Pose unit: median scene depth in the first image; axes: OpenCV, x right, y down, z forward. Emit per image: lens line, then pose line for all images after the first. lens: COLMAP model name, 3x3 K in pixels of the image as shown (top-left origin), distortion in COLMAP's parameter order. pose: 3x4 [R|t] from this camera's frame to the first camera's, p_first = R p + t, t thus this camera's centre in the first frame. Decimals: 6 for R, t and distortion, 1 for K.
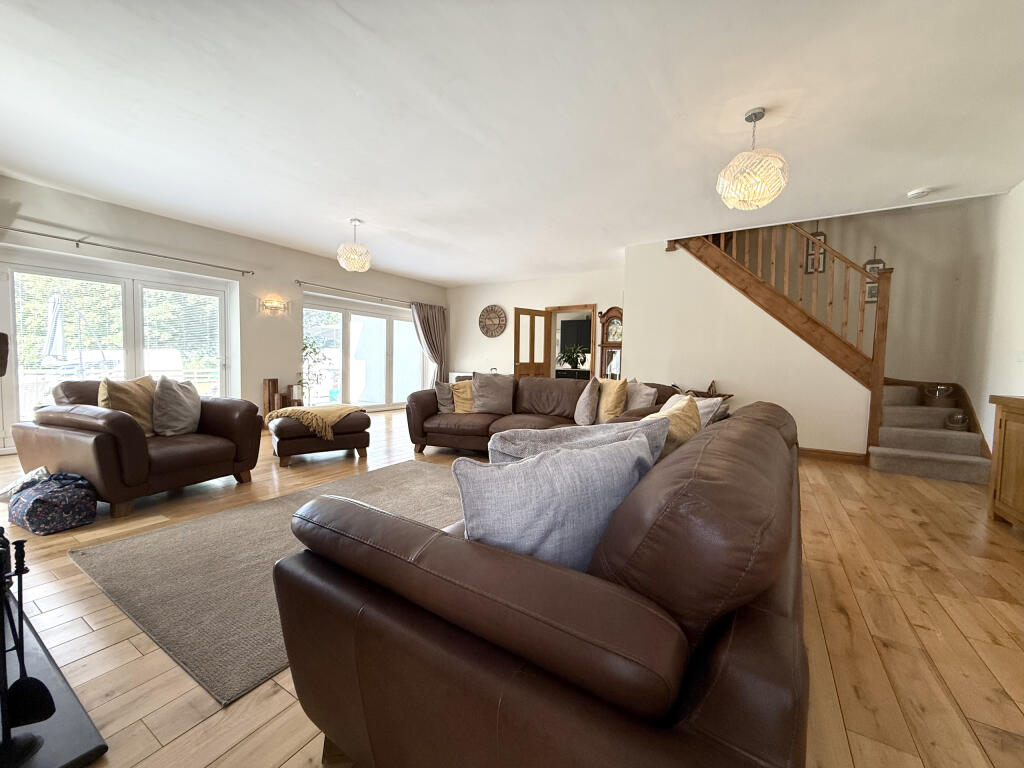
lens RADIAL K [[406.7, 0, 506.7], [0, 406.7, 382.6], [0, 0, 1]] dist [-0.000289, 0.000126]
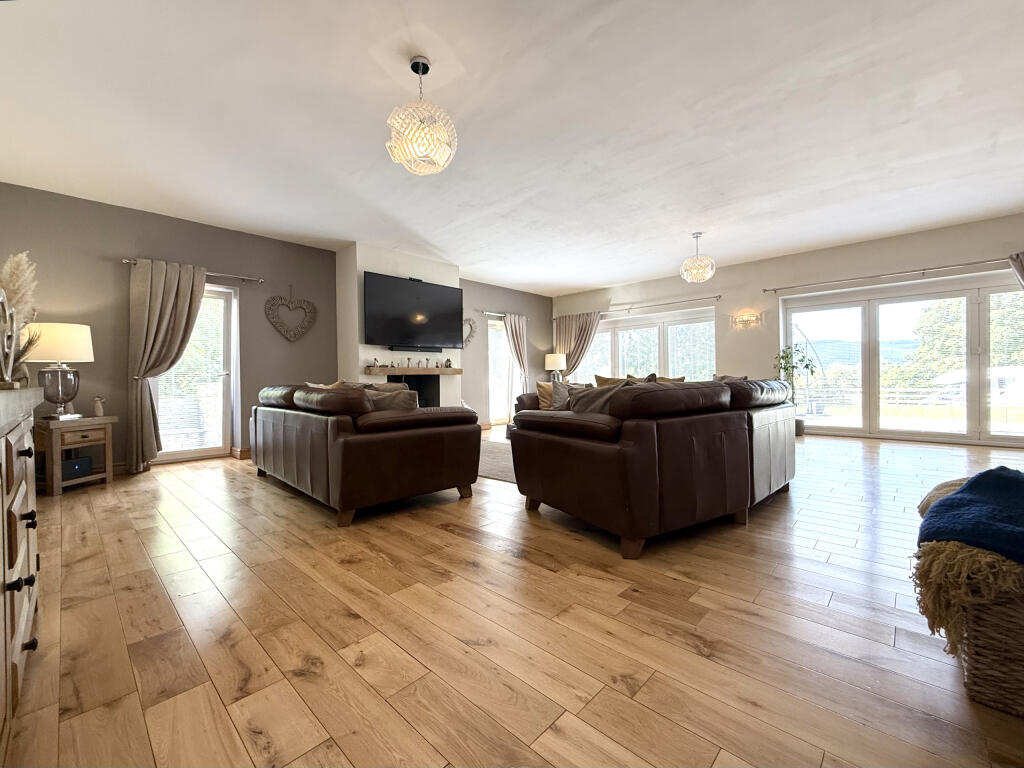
lens RADIAL K [[406.7, 0, 506.7], [0, 406.7, 382.6], [0, 0, 1]] dist [-0.000289, 0.000126]
pose [[-0.180802, -0.011114, -0.983457, 0.753877], [-0.041439, 0.999134, -0.003673, 0.011017], [0.982646, 0.040089, -0.181106, 0.721212]]
